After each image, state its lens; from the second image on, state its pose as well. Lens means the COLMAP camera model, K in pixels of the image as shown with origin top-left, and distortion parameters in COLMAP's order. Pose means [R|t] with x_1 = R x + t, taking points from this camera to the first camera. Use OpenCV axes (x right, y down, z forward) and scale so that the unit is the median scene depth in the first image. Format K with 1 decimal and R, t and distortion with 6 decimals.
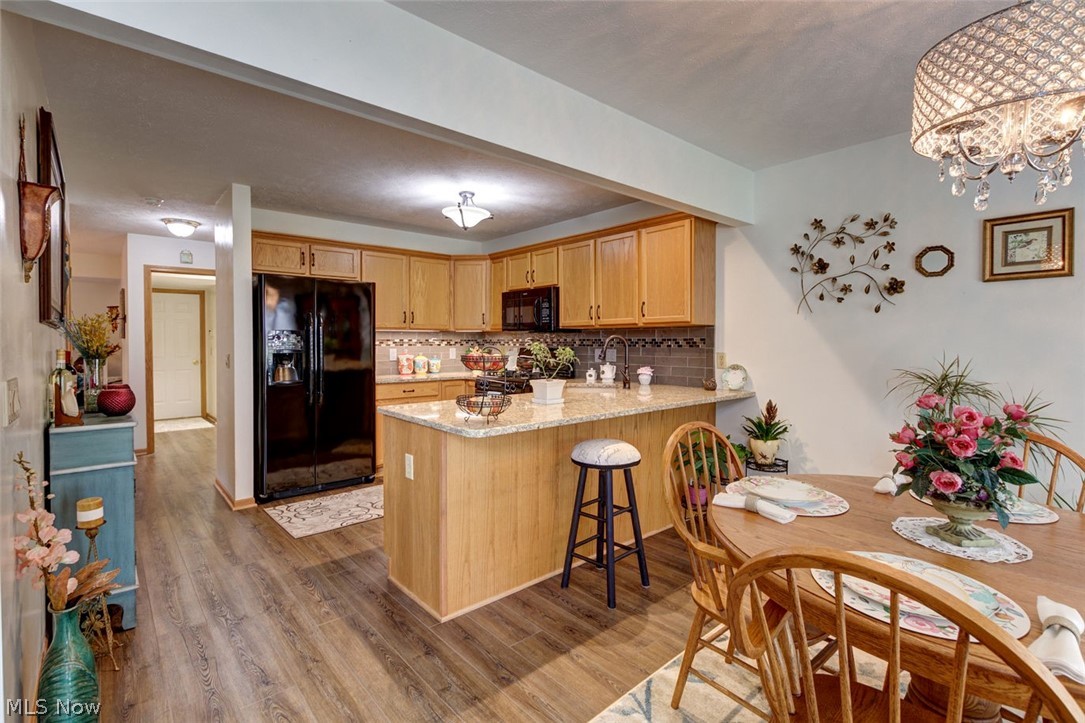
lens RADIAL K [[501.5, 0, 543.5], [0, 501.5, 344.8], [0, 0, 1]] dist [0.000111, -0.000248]
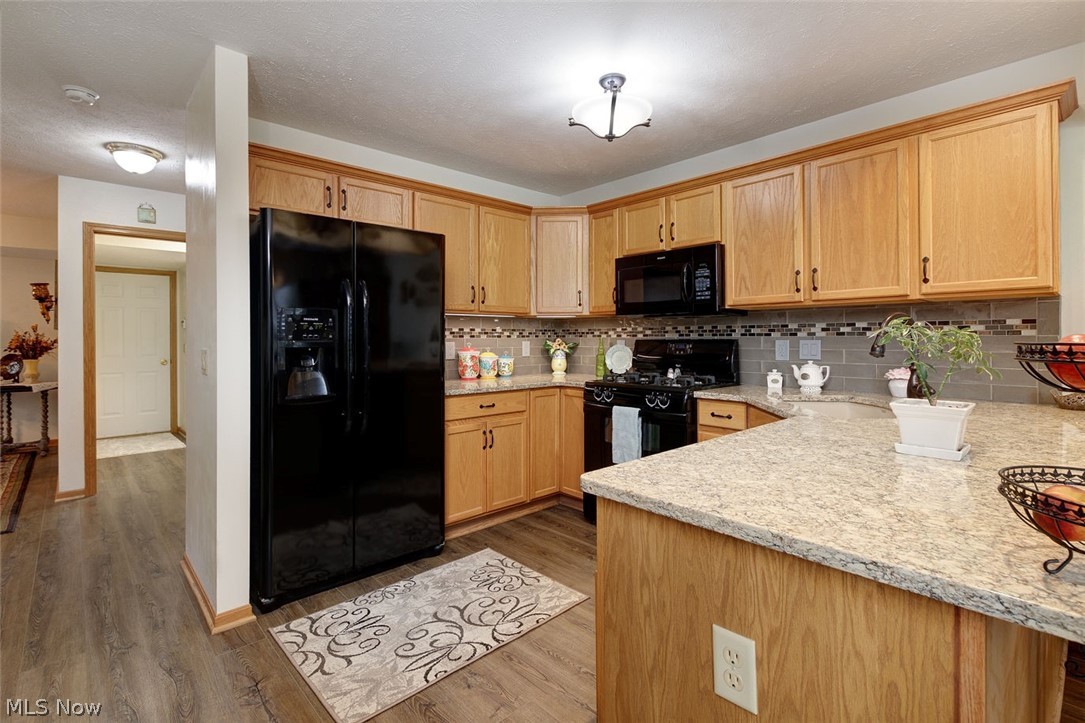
lens RADIAL K [[509.1, 0, 544.3], [0, 509.1, 333.1], [0, 0, 1]] dist [0.000634, 0.000344]
pose [[0.999695, -0.003250, 0.024497, -0.205169], [0.003661, 0.999853, -0.016739, 0.008791], [-0.024439, 0.016824, 0.999560, 0.327292]]
